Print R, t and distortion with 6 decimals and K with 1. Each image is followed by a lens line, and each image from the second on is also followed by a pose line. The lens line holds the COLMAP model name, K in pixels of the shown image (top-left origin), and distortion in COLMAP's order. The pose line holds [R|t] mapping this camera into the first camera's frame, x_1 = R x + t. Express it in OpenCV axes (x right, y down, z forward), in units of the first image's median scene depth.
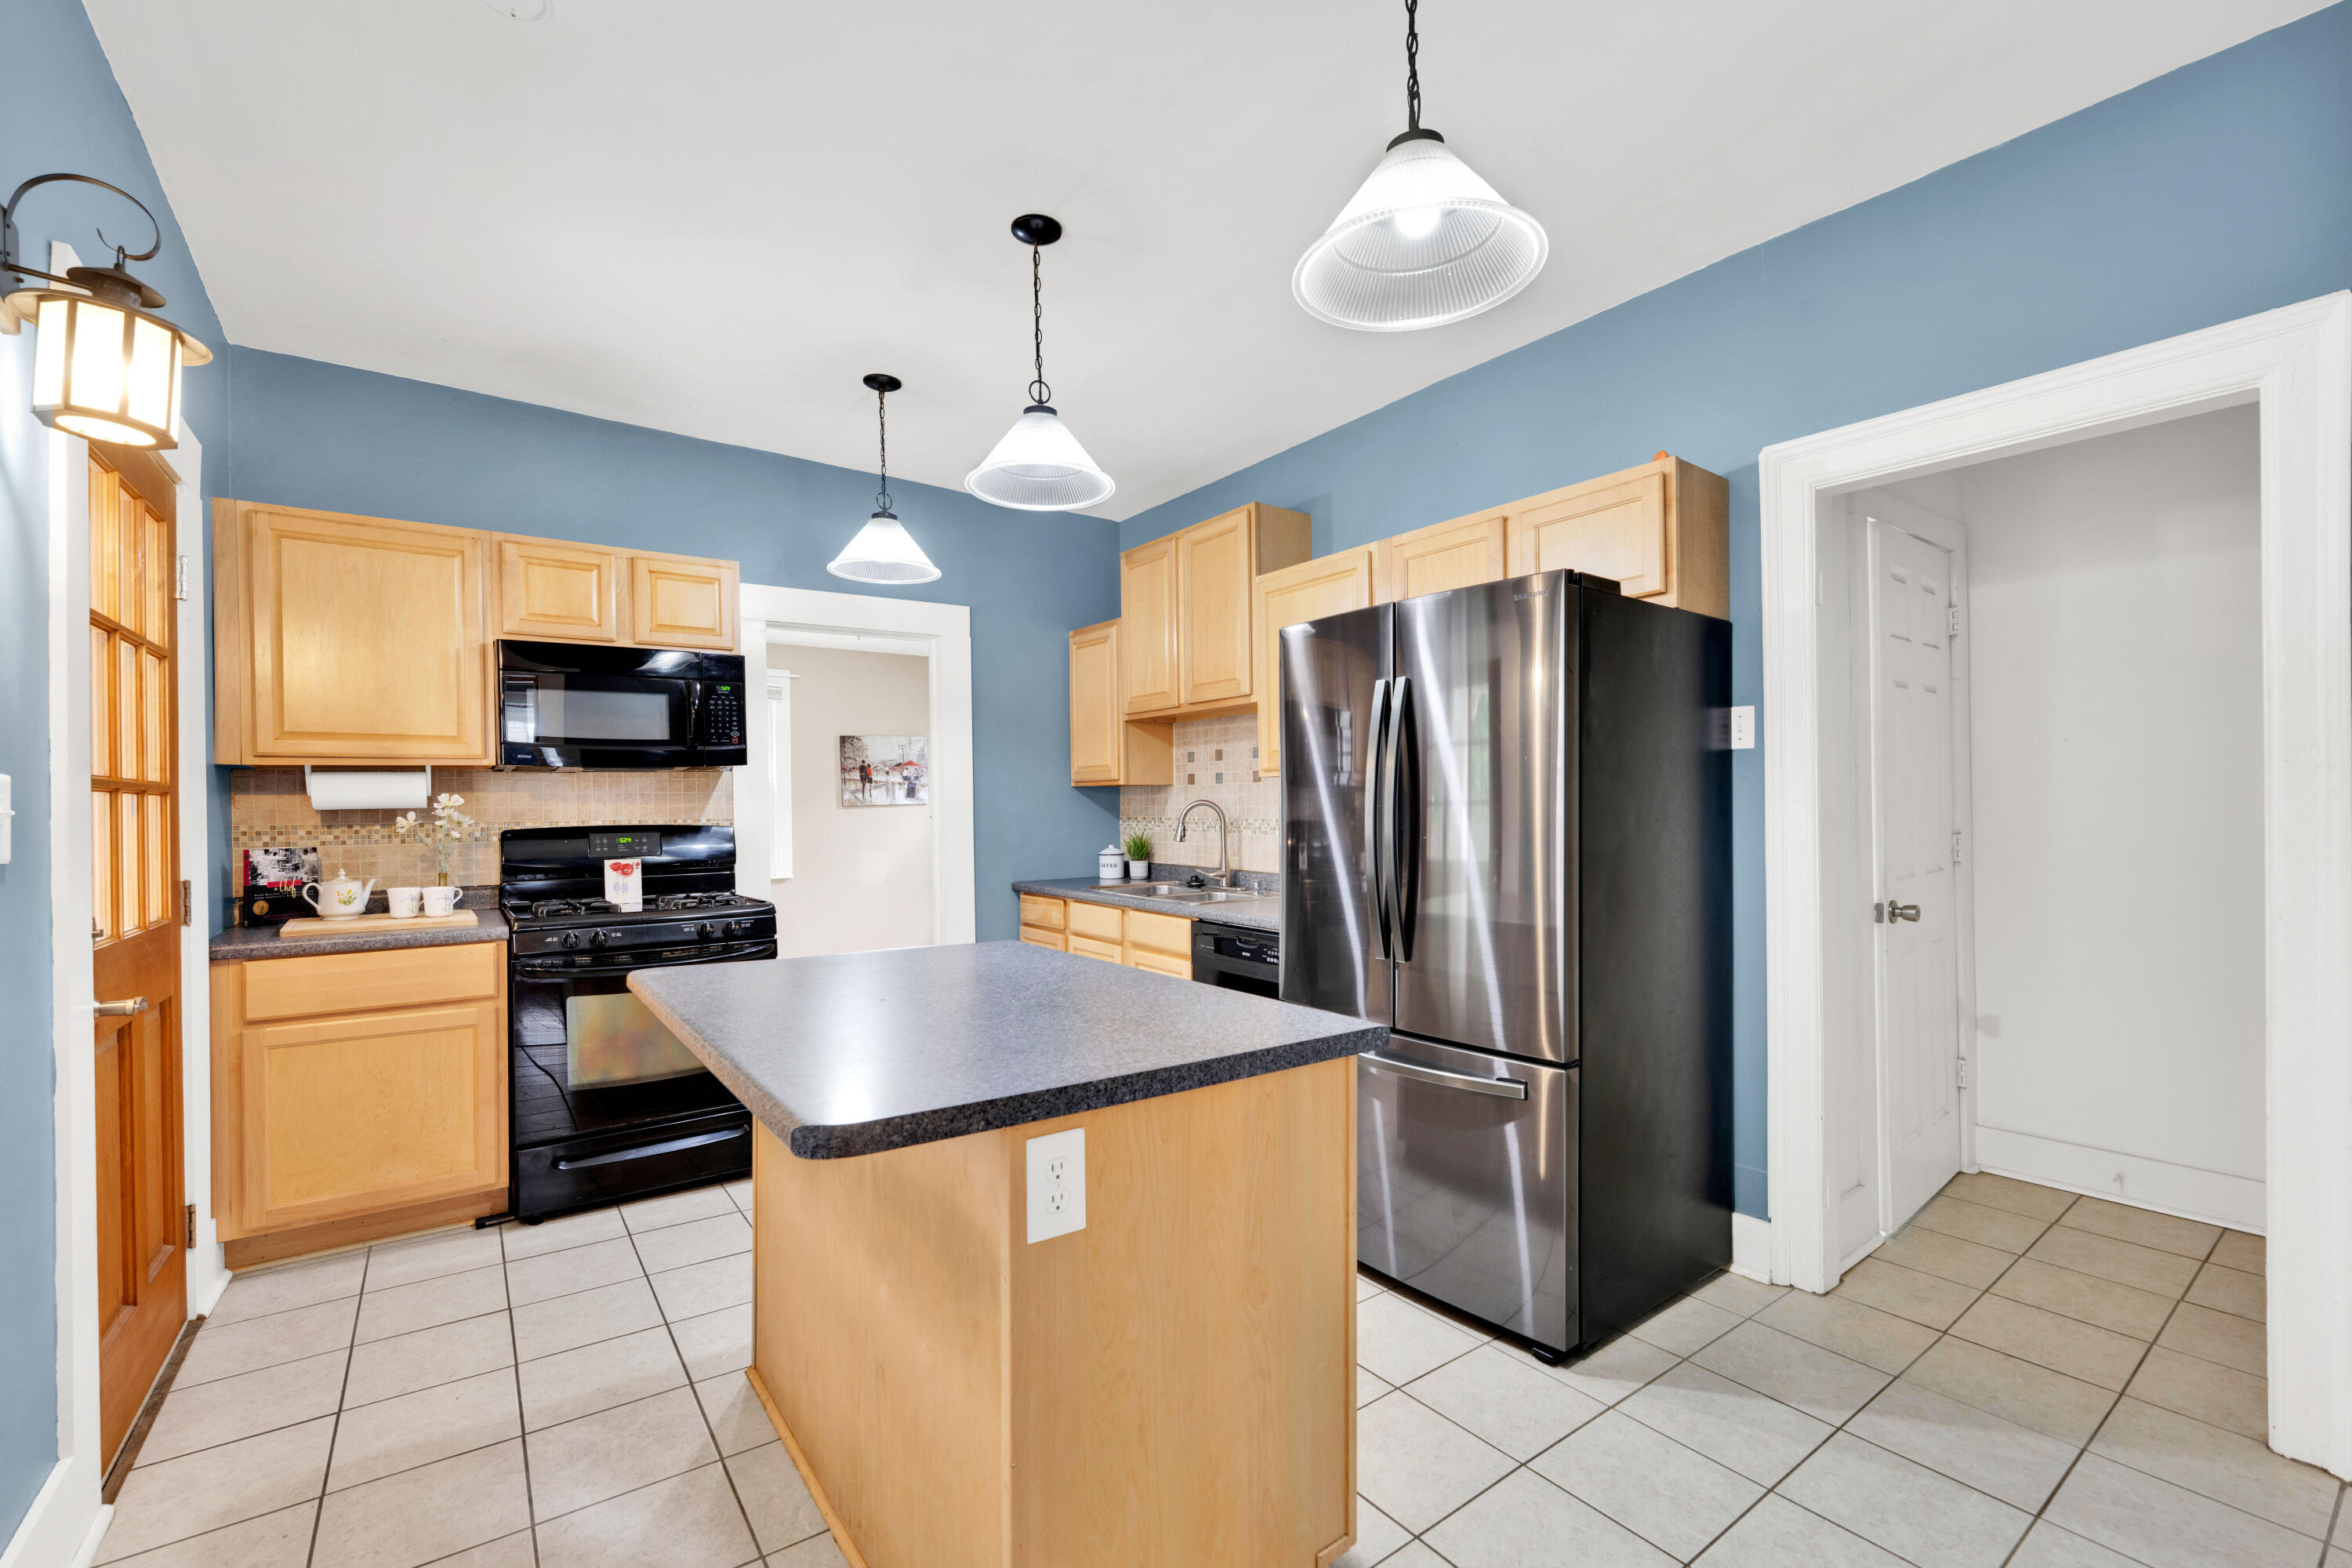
lens RADIAL K [[975.9, 0, 1140.7], [0, 975.9, 811.8], [0, 0, 1]] dist [0.000006, -0.000067]
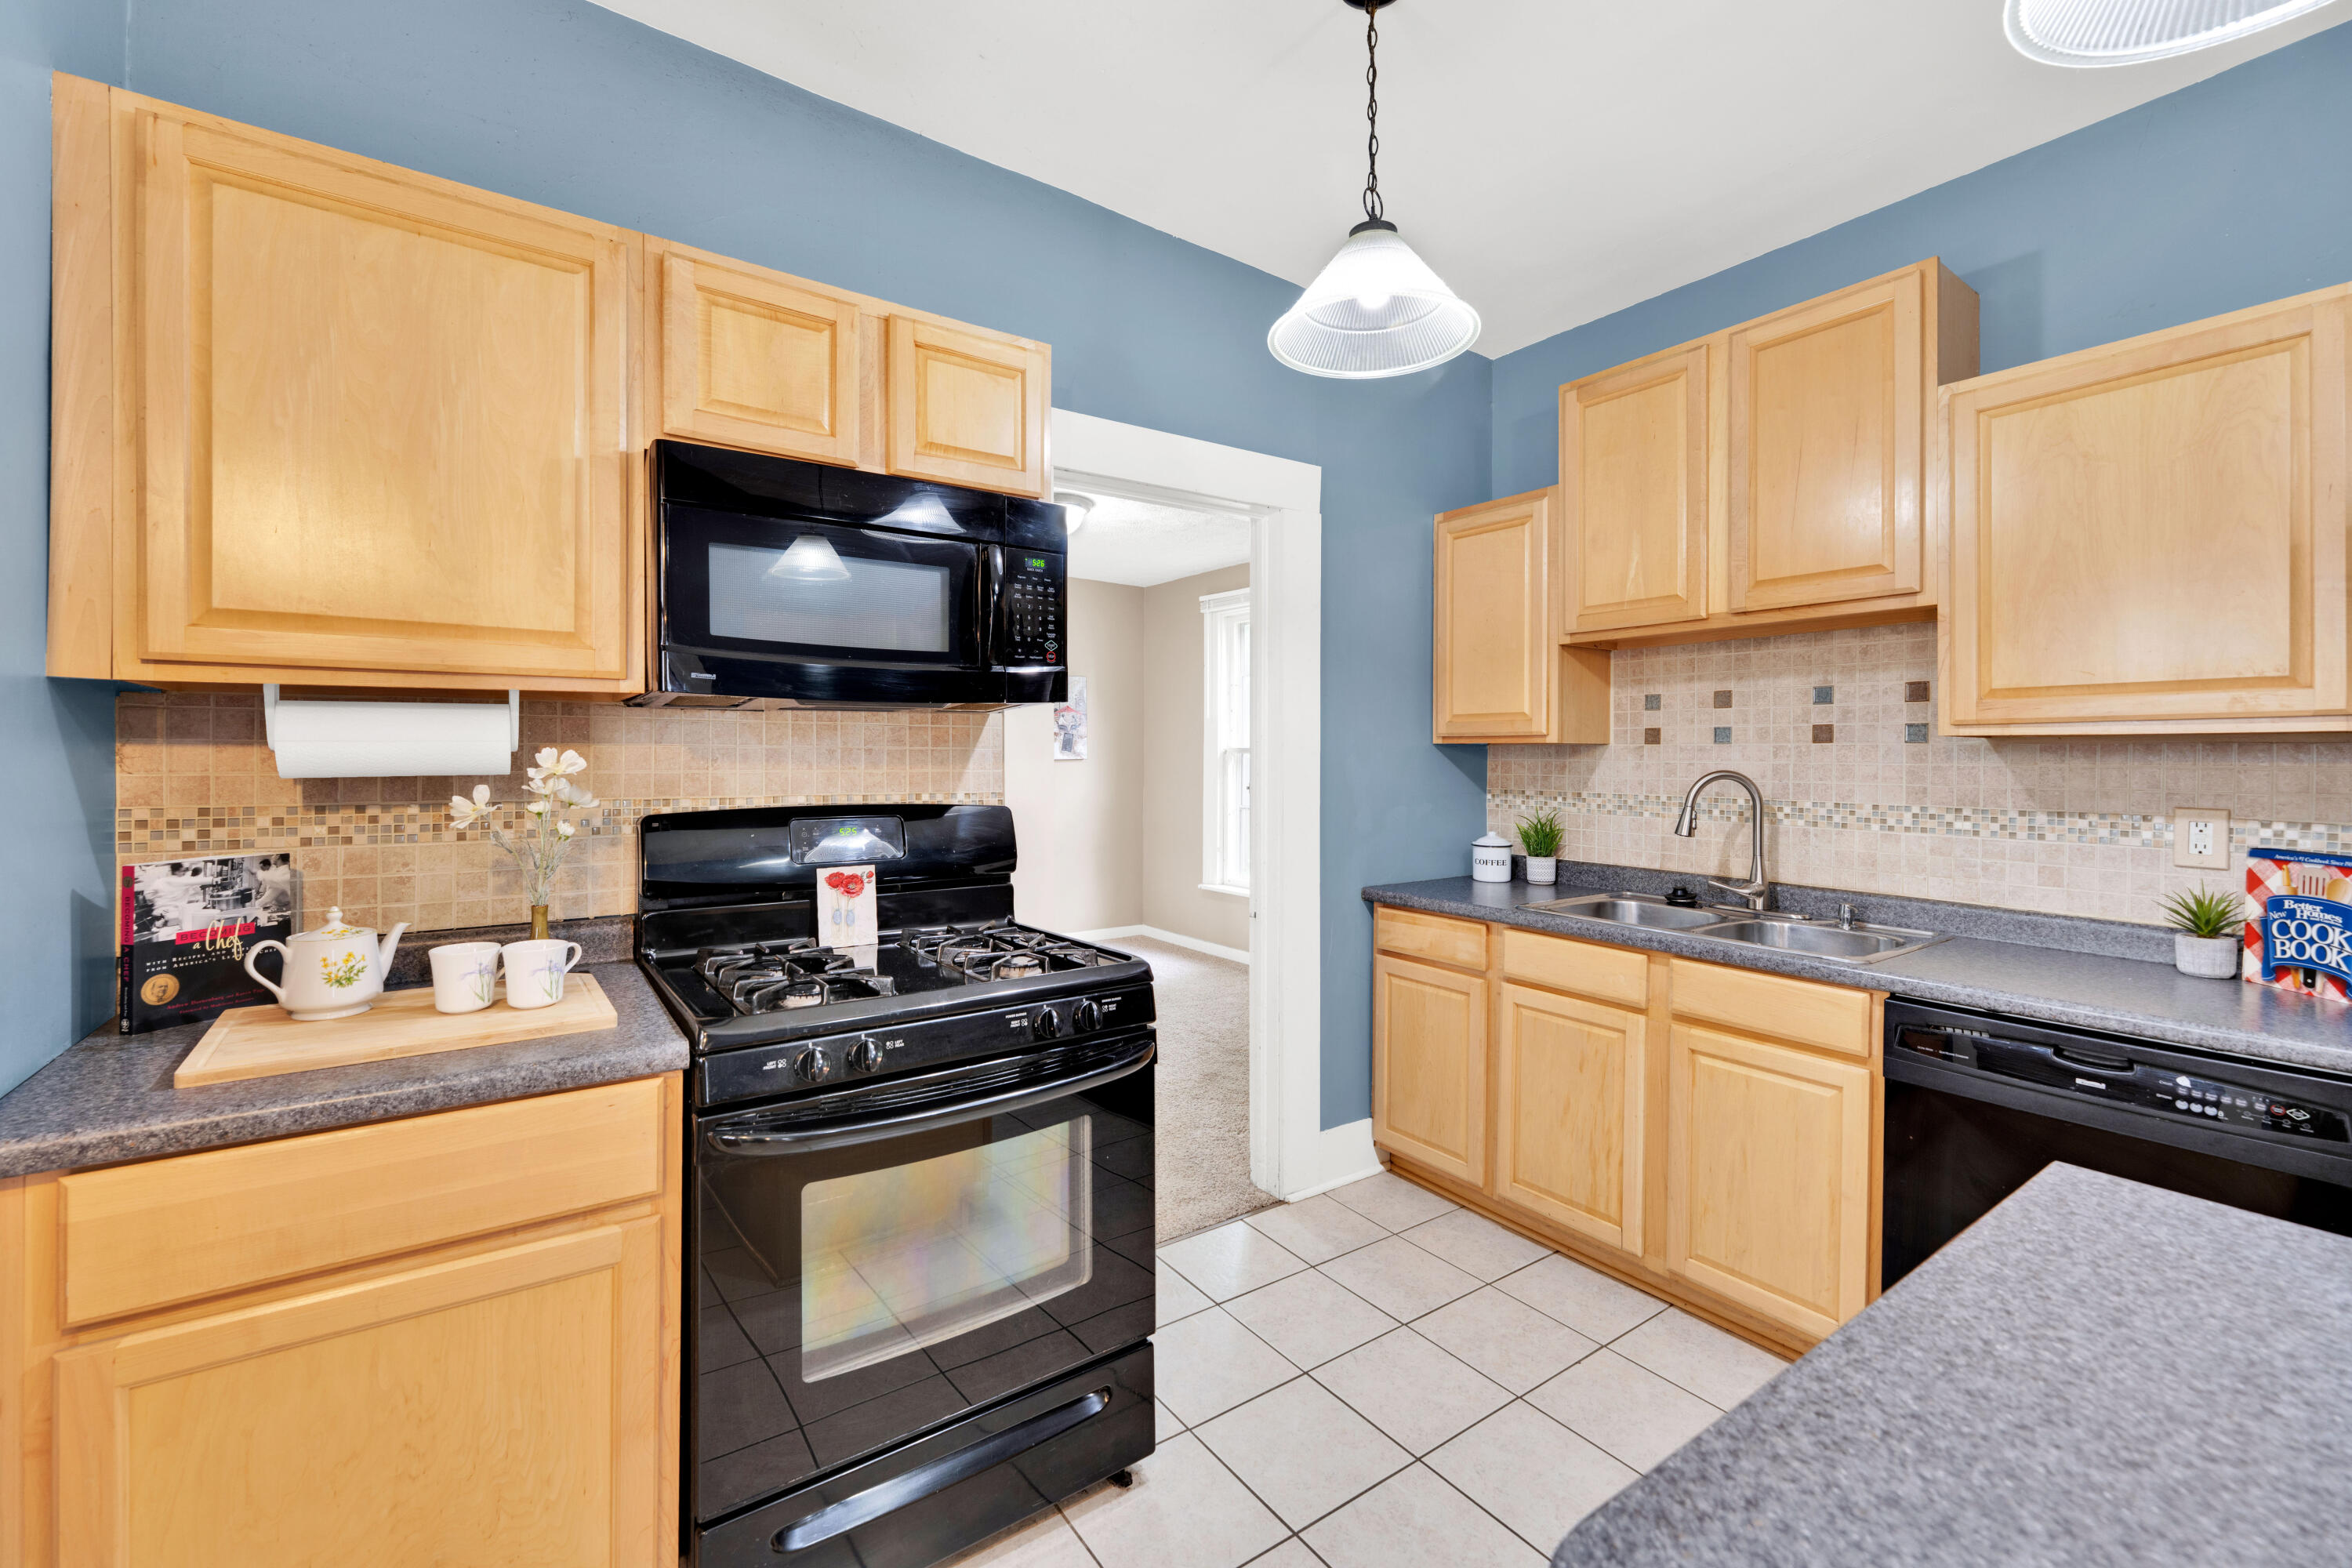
lens RADIAL K [[957.2, 0, 1145.4], [0, 957.2, 757.3], [0, 0, 1]] dist [0.000526, 0.000344]
pose [[0.999737, 0.014754, -0.017556, -0.366574], [-0.014855, 0.999874, -0.005593, -0.014267], [0.017472, 0.005852, 0.999830, 0.474135]]
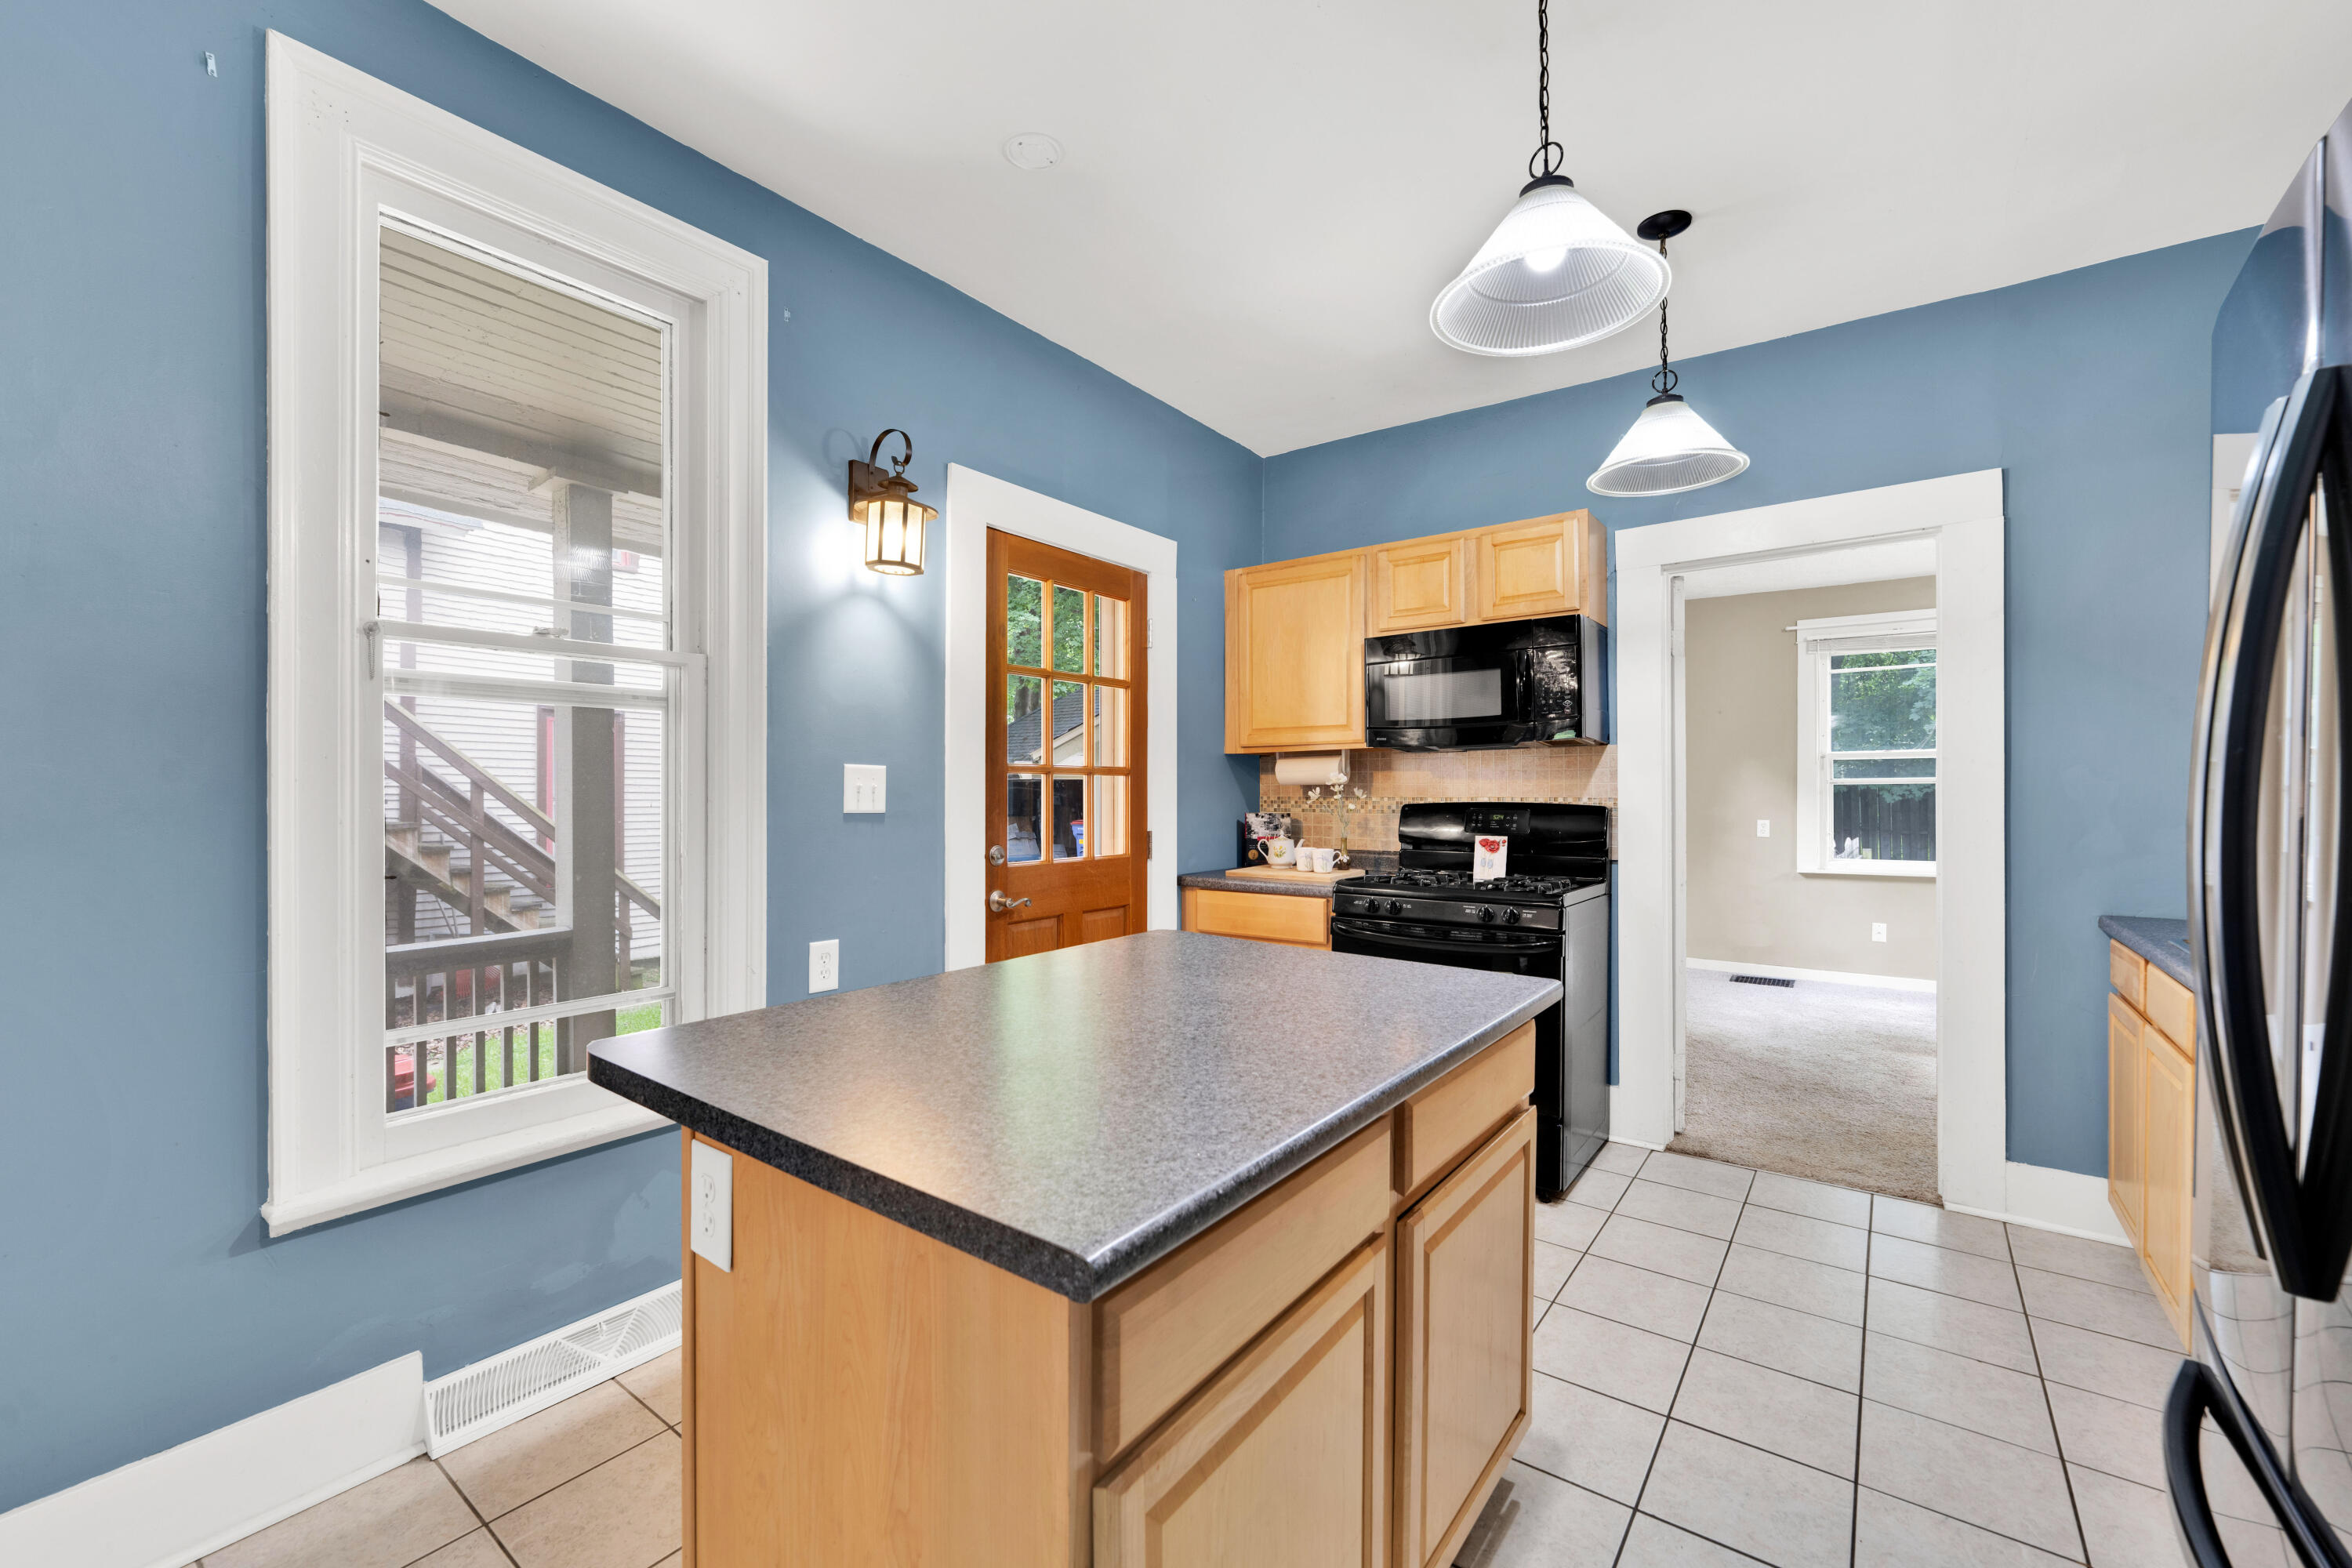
lens RADIAL K [[950.2, 0, 1178.1], [0, 950.2, 790.3], [0, 0, 1]] dist [0.000075, 0.000017]
pose [[0.307060, 0.010756, -0.951629, 0.318475], [-0.006887, 0.999935, 0.009080, -0.005632], [0.951665, 0.003766, 0.307114, 0.408072]]
